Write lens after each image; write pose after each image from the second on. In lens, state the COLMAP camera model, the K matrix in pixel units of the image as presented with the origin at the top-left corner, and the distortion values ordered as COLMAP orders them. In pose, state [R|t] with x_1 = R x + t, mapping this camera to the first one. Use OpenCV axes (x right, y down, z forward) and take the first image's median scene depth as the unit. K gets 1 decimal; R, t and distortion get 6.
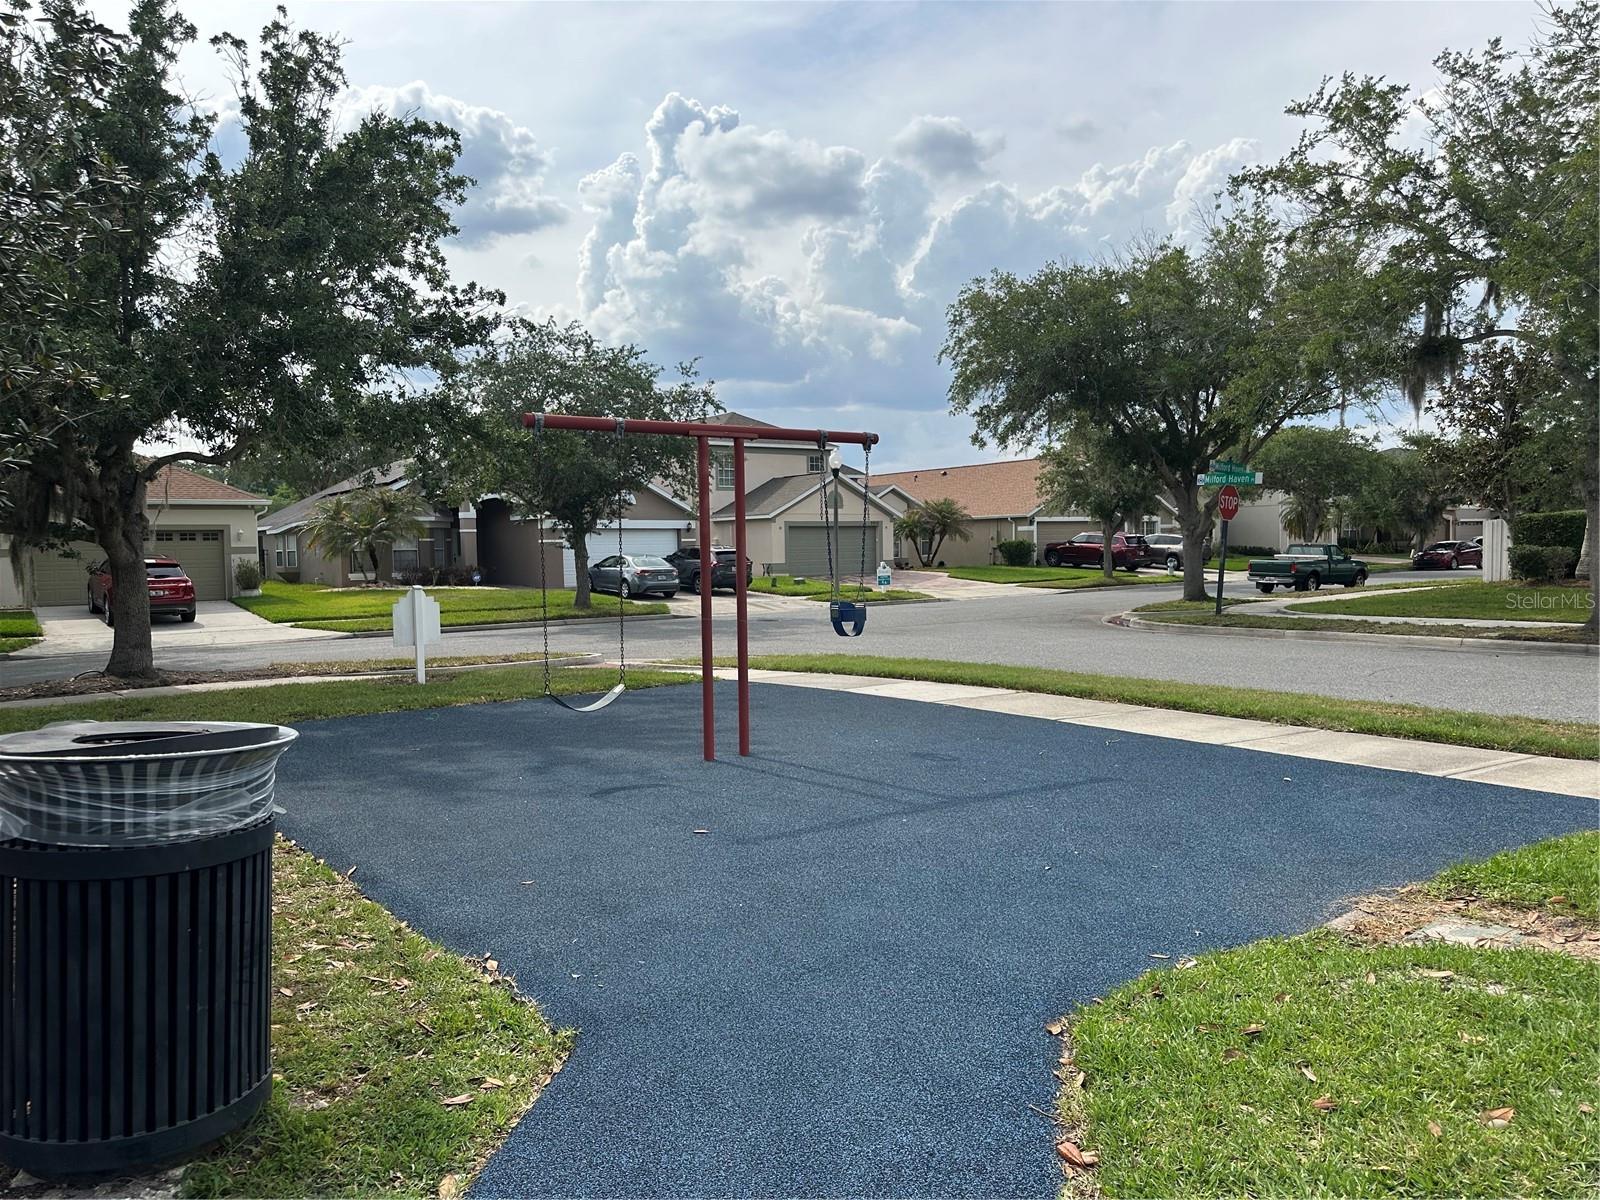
lens RADIAL K [[1143.1, 0, 808.7], [0, 1143.1, 602.0], [0, 0, 1]] dist [0.065048, -0.057287]
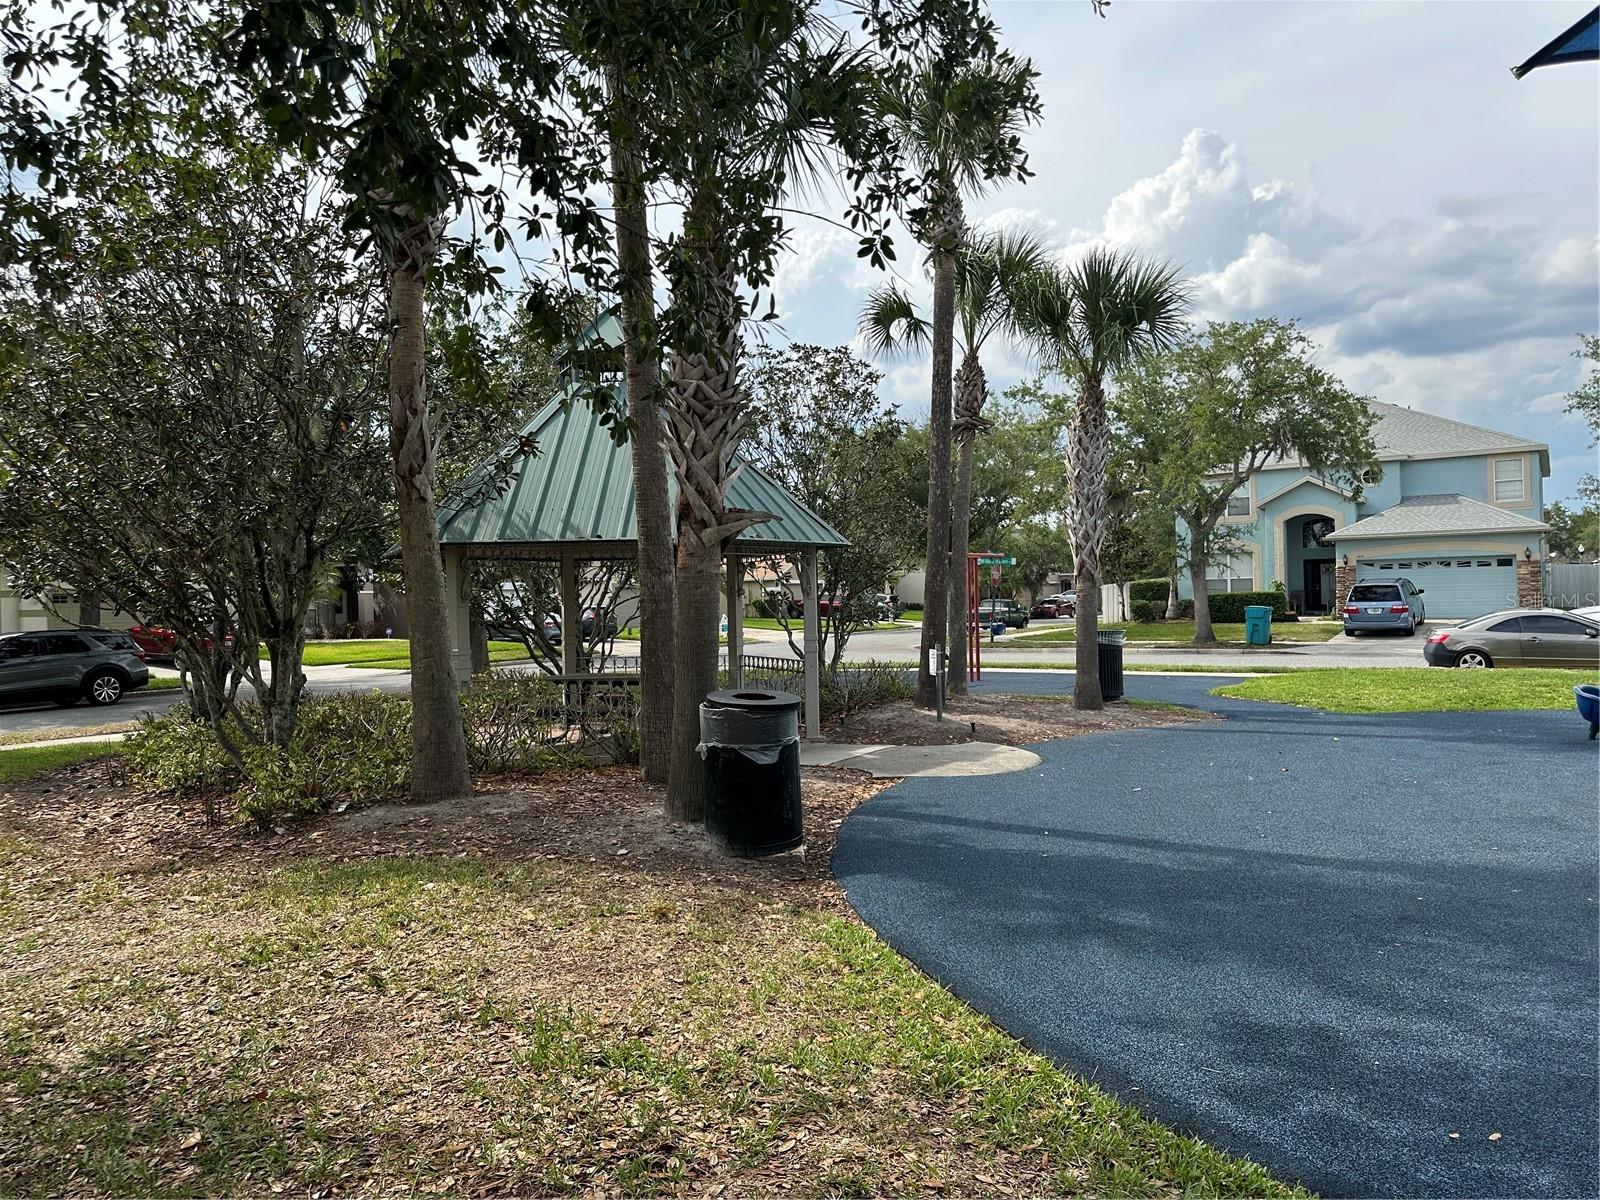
lens RADIAL K [[1143.1, 0, 808.7], [0, 1143.1, 602.0], [0, 0, 1]] dist [0.065048, -0.057287]
pose [[0.946958, -0.007151, 0.321279, -0.363773], [0.022979, 0.998700, -0.045501, 0.018151], [-0.320536, 0.050470, 0.945891, -0.411509]]
